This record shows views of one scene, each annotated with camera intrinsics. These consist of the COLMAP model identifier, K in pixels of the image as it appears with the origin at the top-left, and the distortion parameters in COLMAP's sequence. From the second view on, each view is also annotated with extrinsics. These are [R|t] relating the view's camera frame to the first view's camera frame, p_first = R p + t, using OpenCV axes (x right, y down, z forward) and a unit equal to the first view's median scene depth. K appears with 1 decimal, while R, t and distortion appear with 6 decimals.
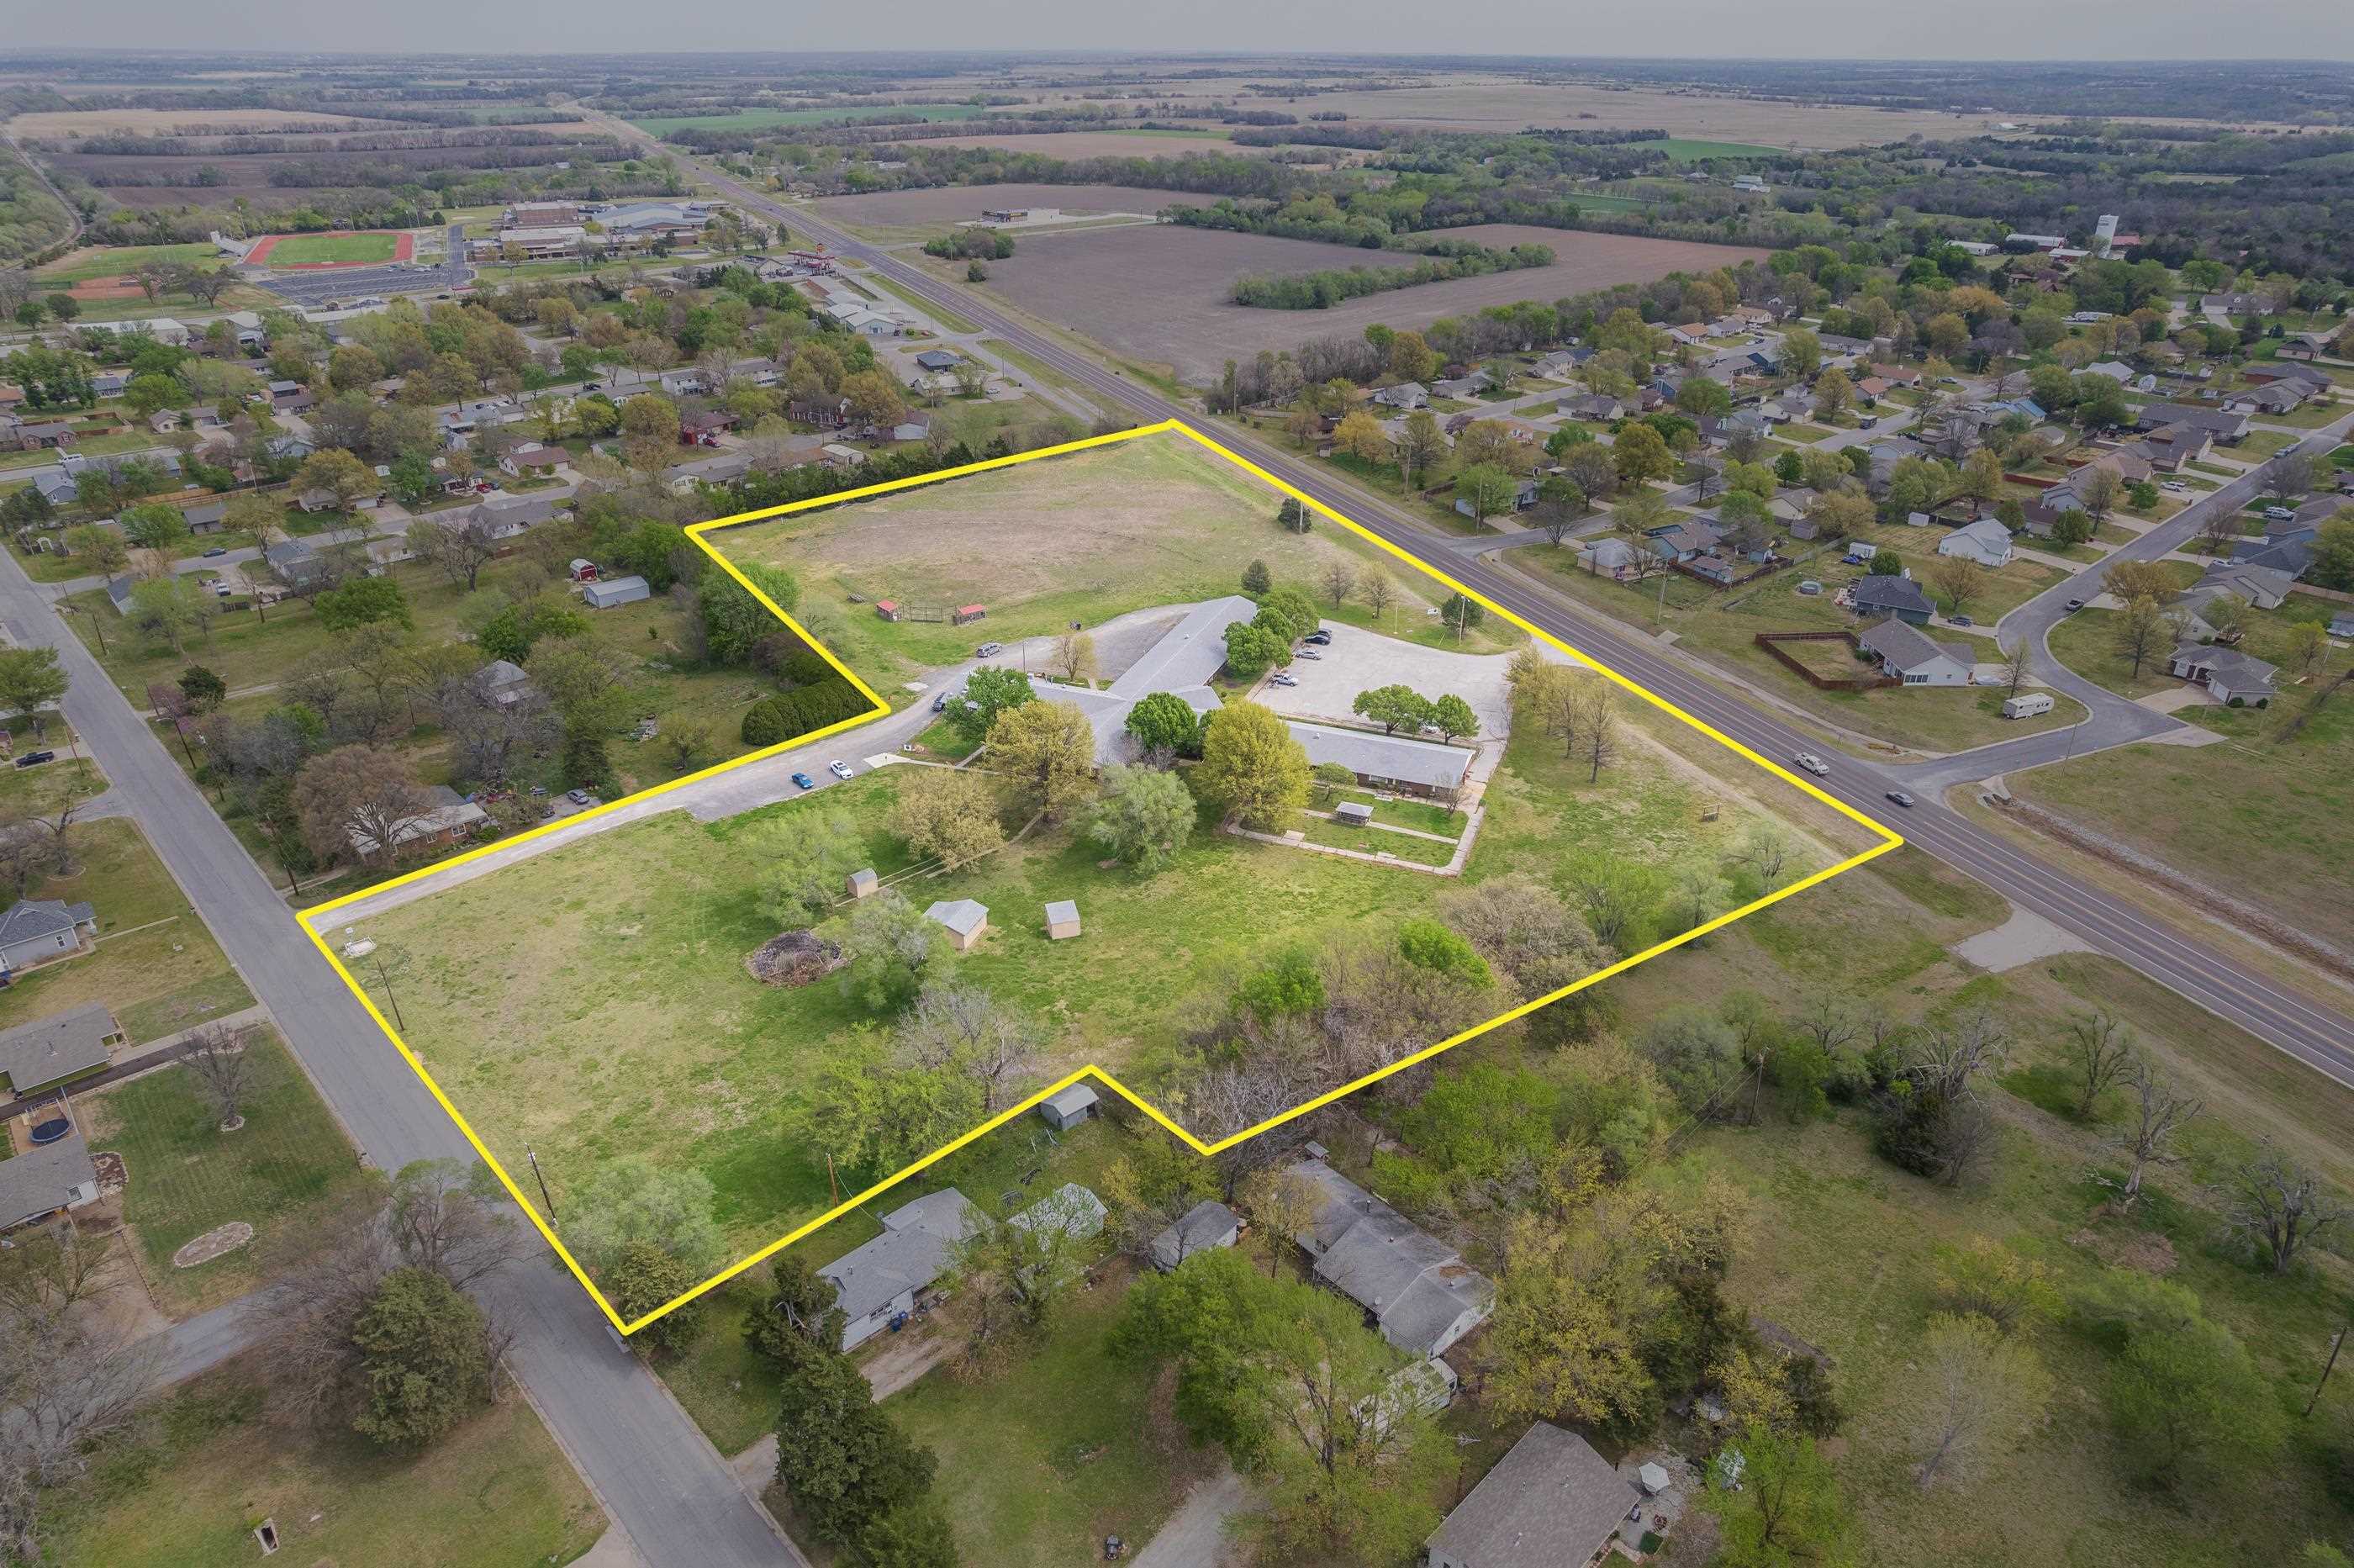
lens RADIAL K [[1509.6, 0, 1166.6], [0, 1509.6, 786.0], [0, 0, 1]] dist [-0.084397, 0.073299]
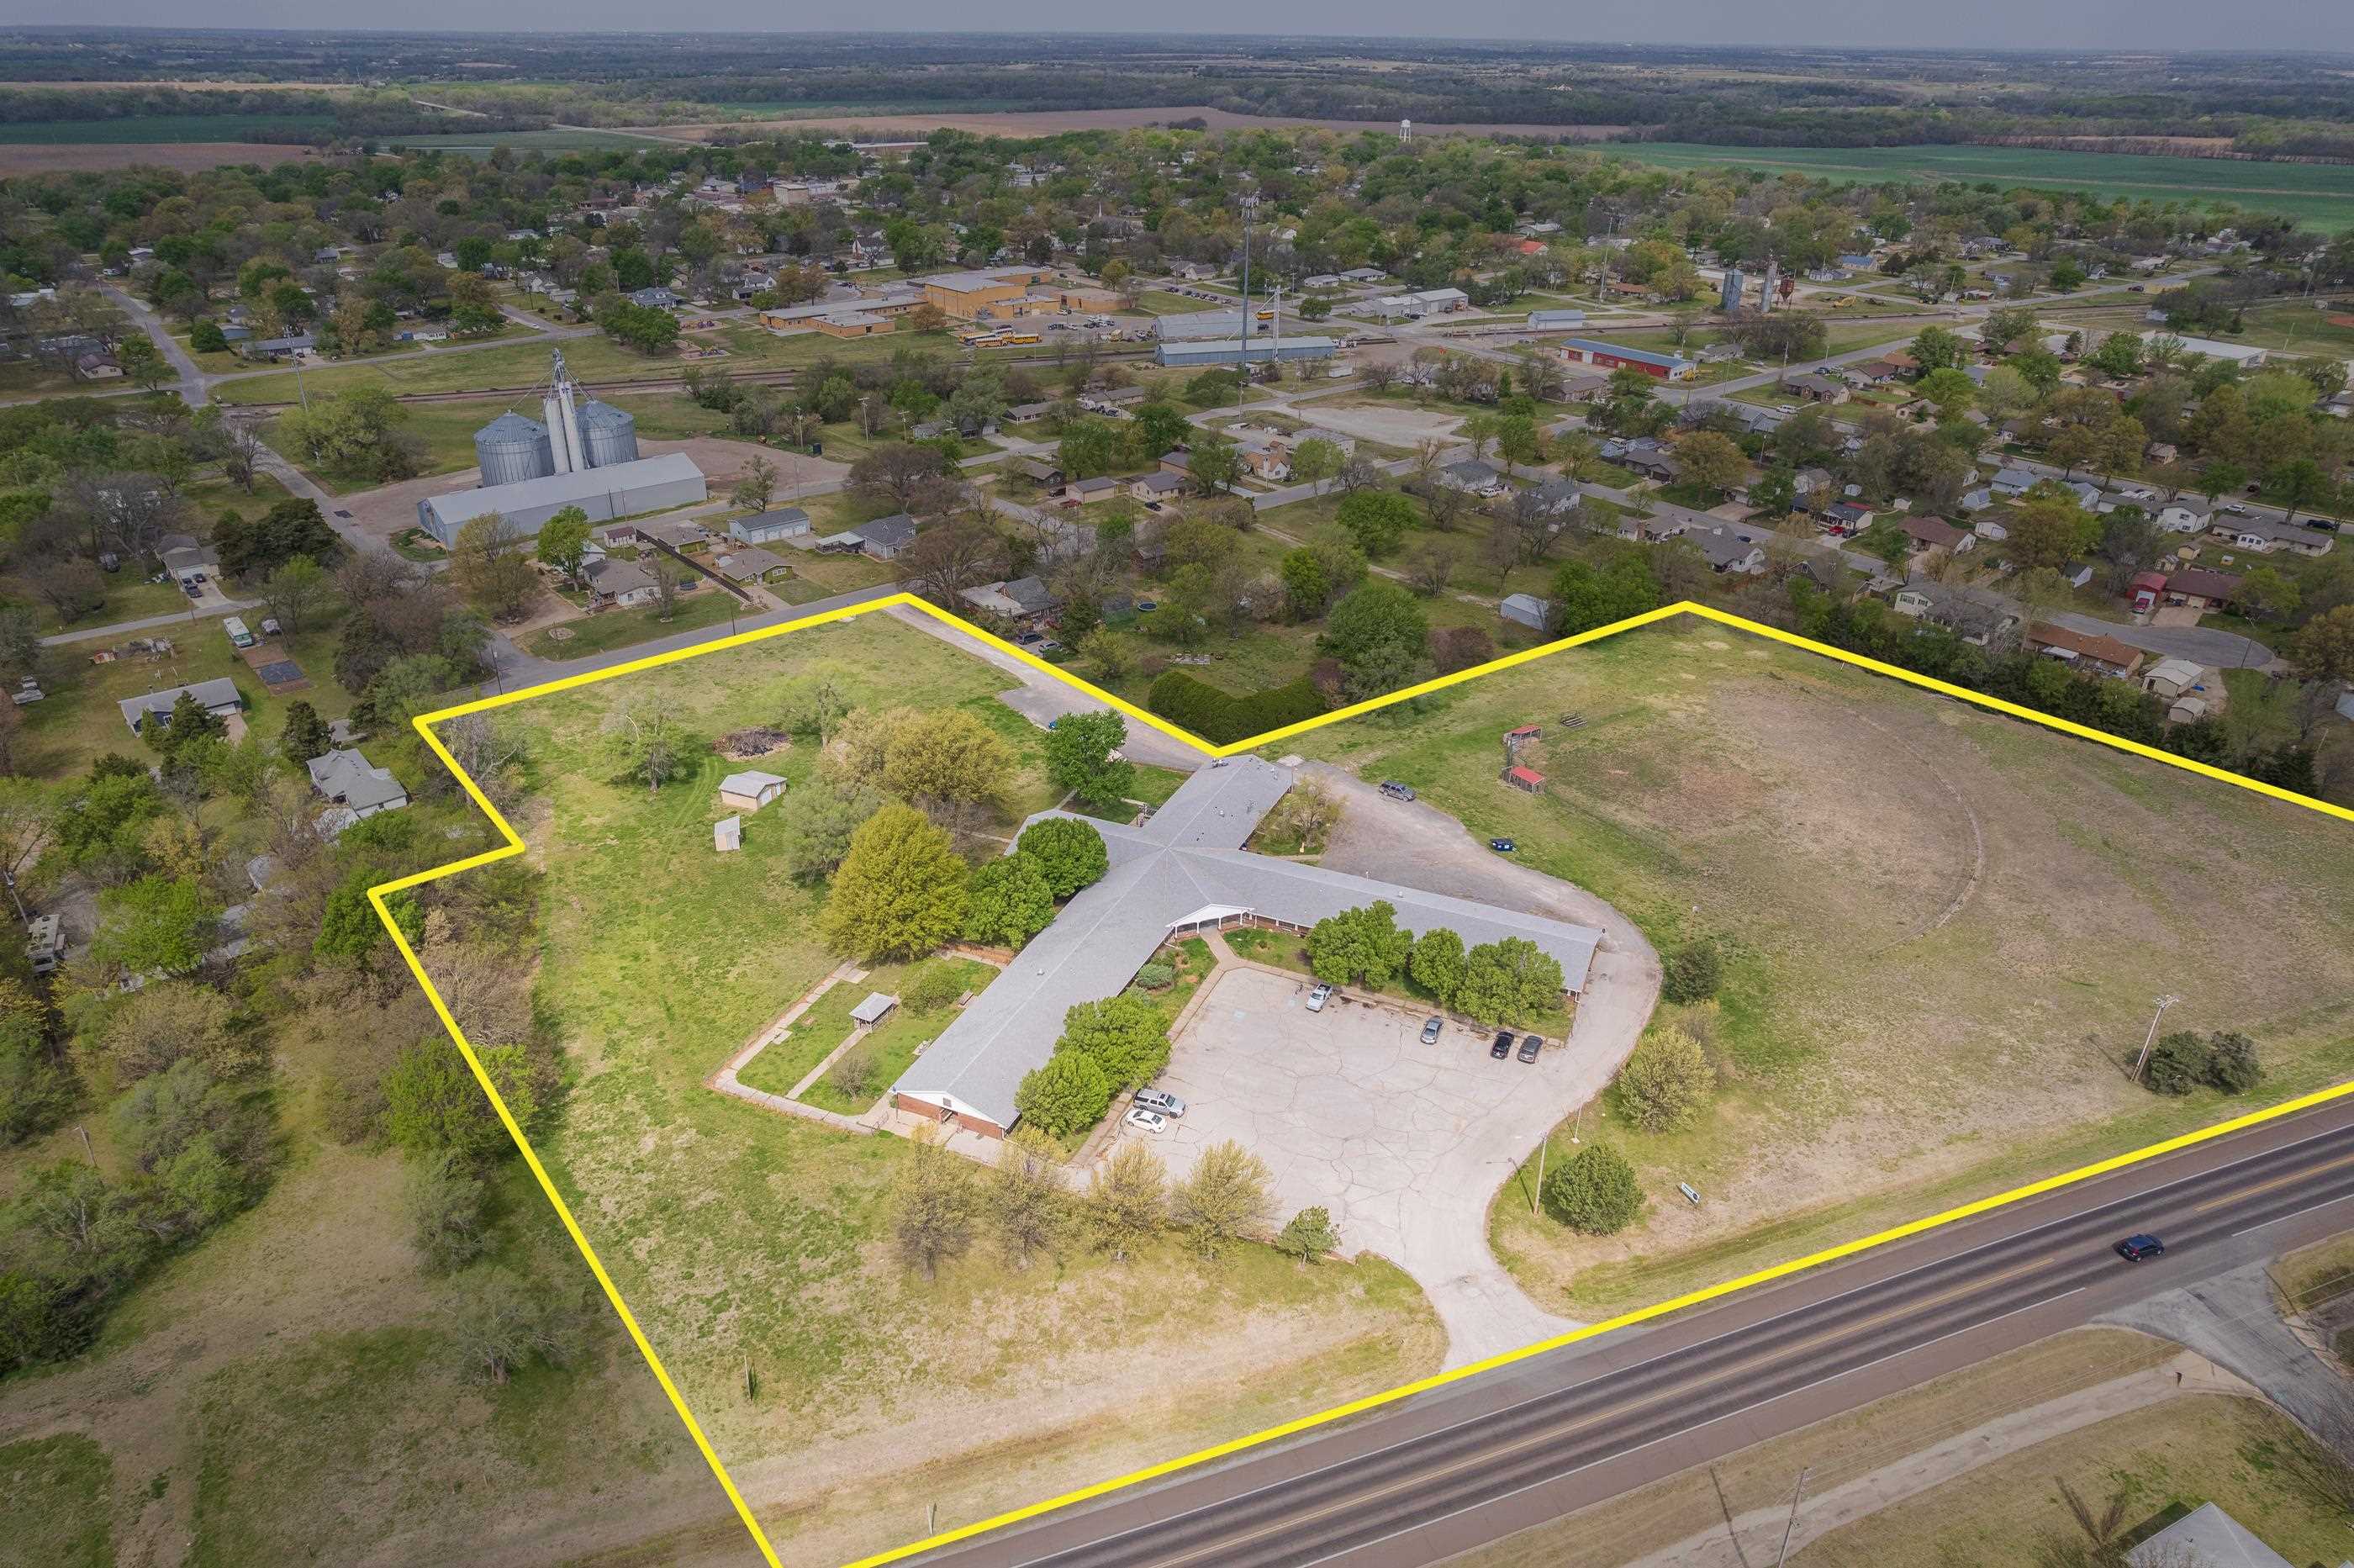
lens RADIAL K [[1509.6, 0, 1166.6], [0, 1509.6, 786.0], [0, 0, 1]] dist [-0.084397, 0.073299]
pose [[-0.047493, 0.448342, -0.892600, 0.531742], [-0.455446, 0.785591, 0.418826, -0.328710], [0.888996, 0.426422, 0.166885, 0.664712]]
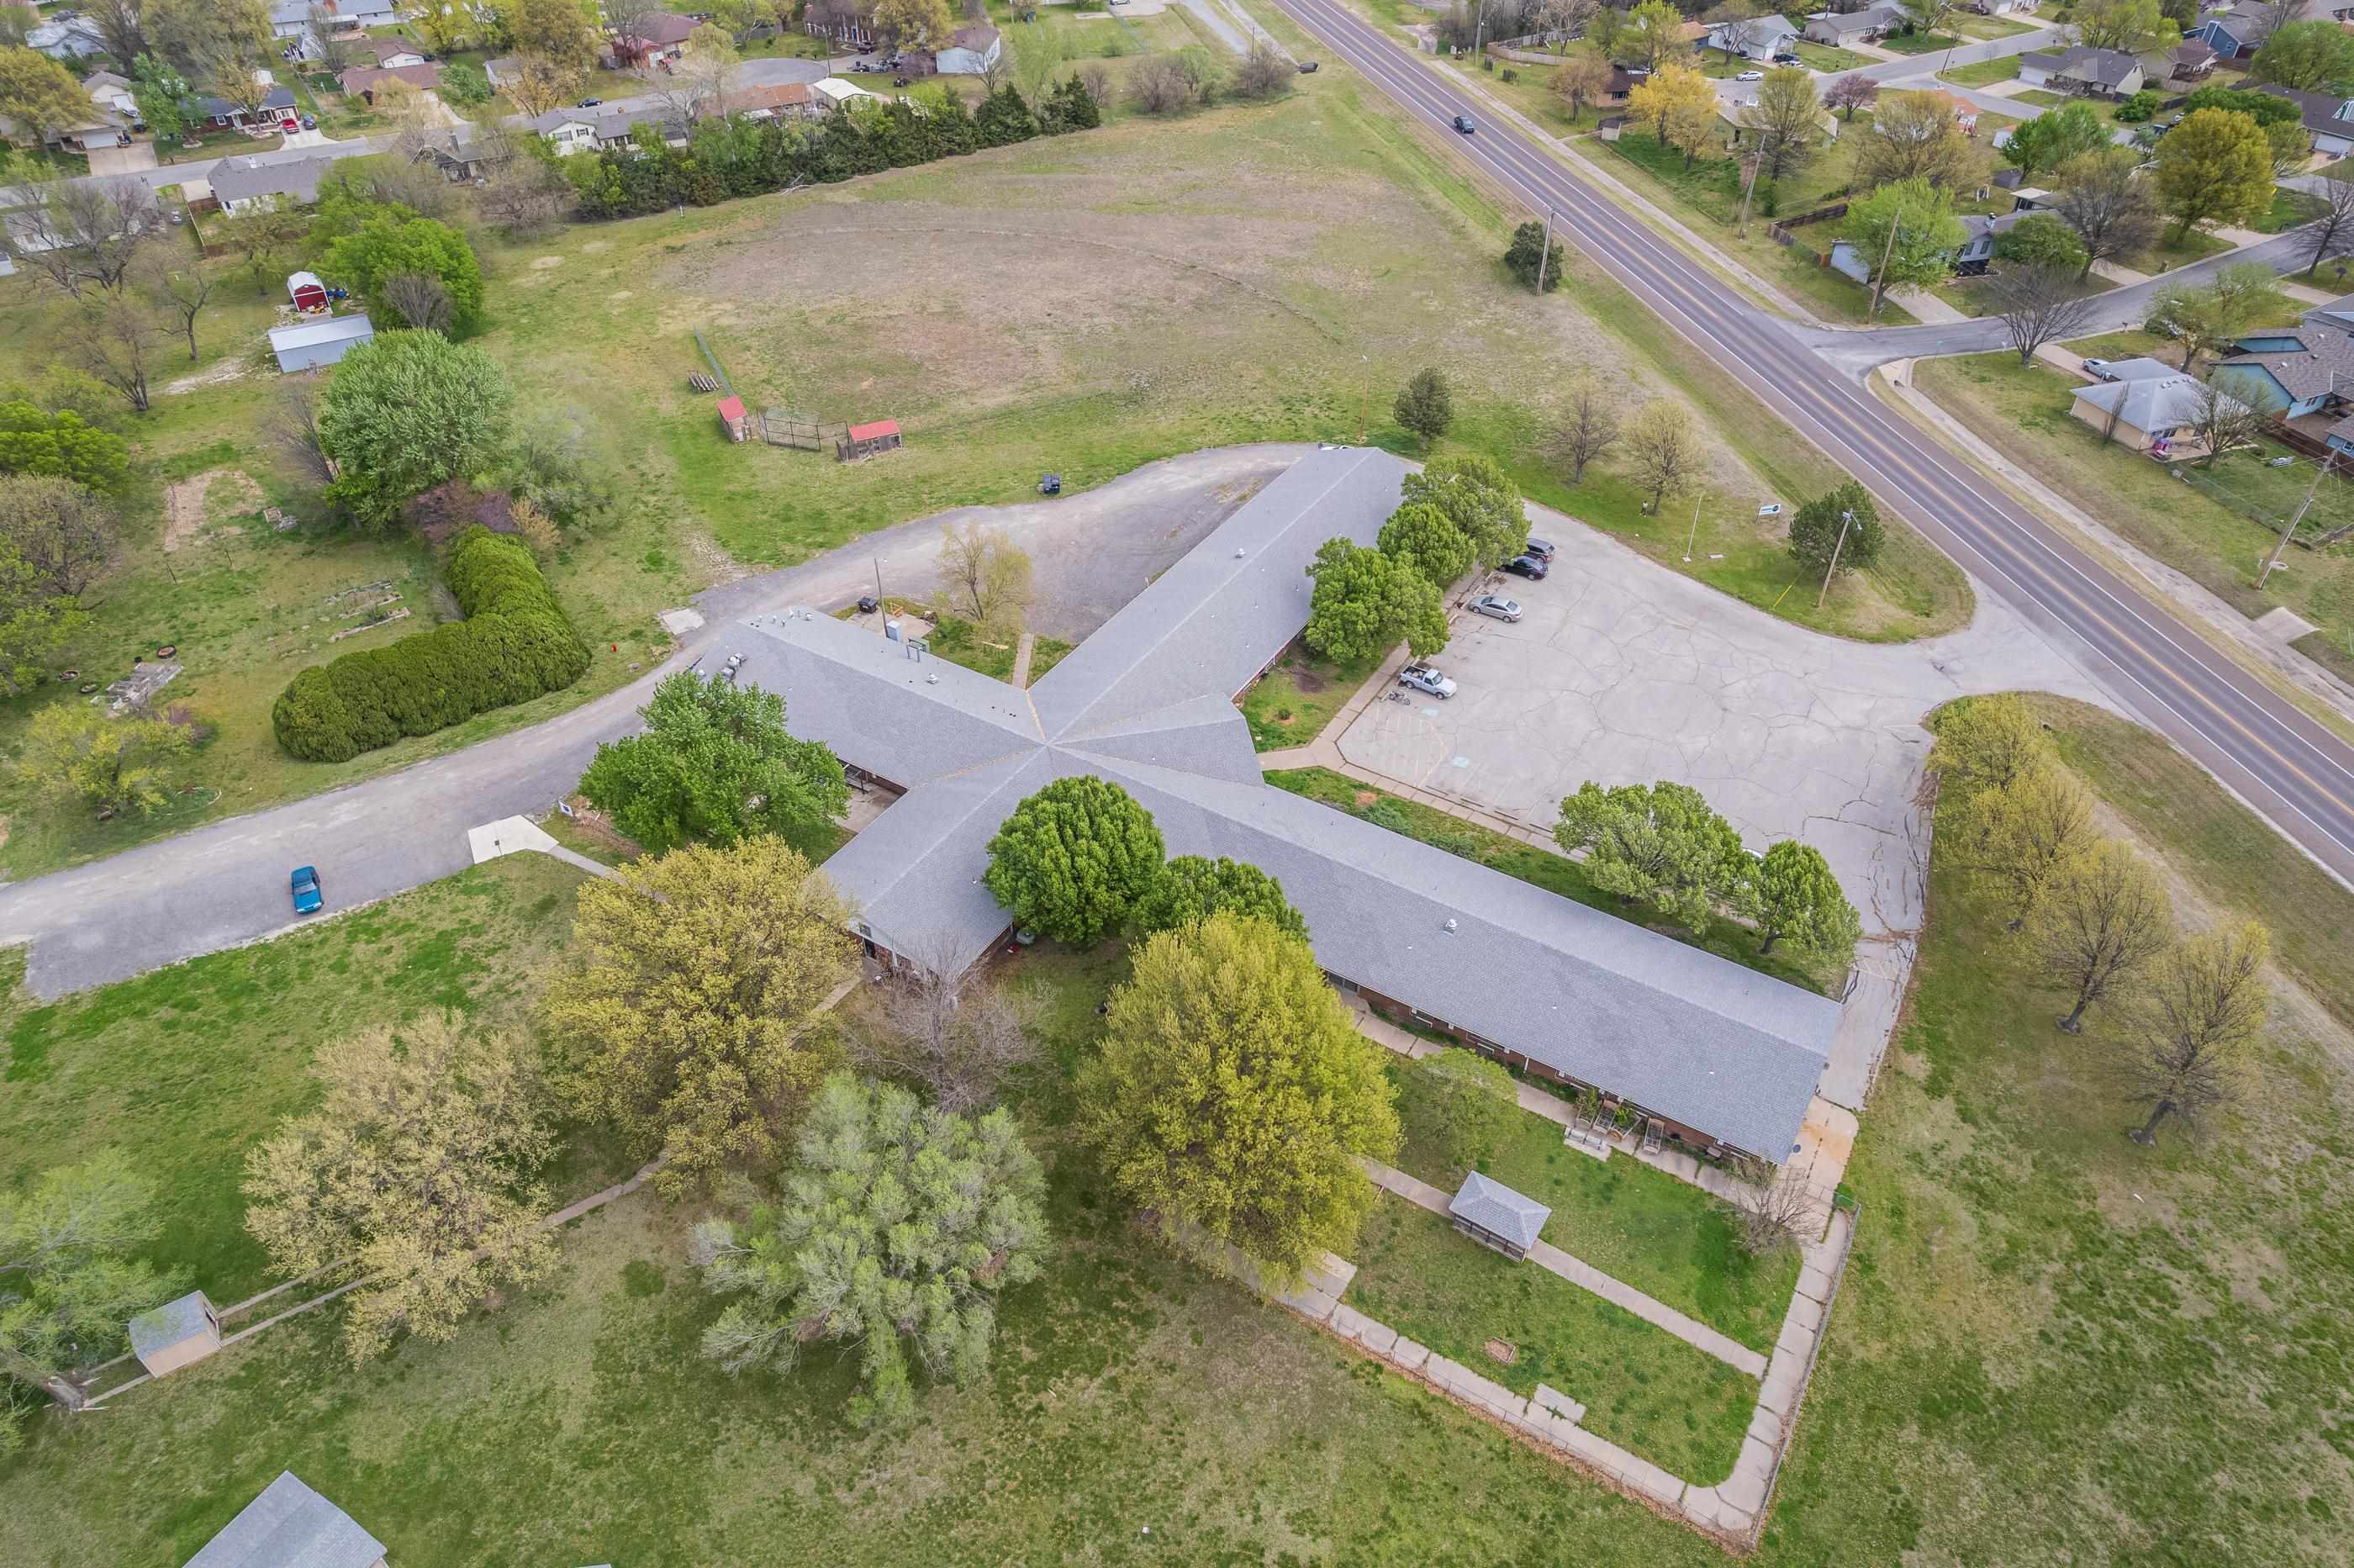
lens RADIAL K [[1509.6, 0, 1166.6], [0, 1509.6, 786.0], [0, 0, 1]] dist [-0.084397, 0.073299]
pose [[0.983384, 0.114375, -0.140975, 0.057638], [-0.080027, 0.970162, 0.228869, -0.117090], [0.162946, -0.213784, 0.963195, 0.448046]]
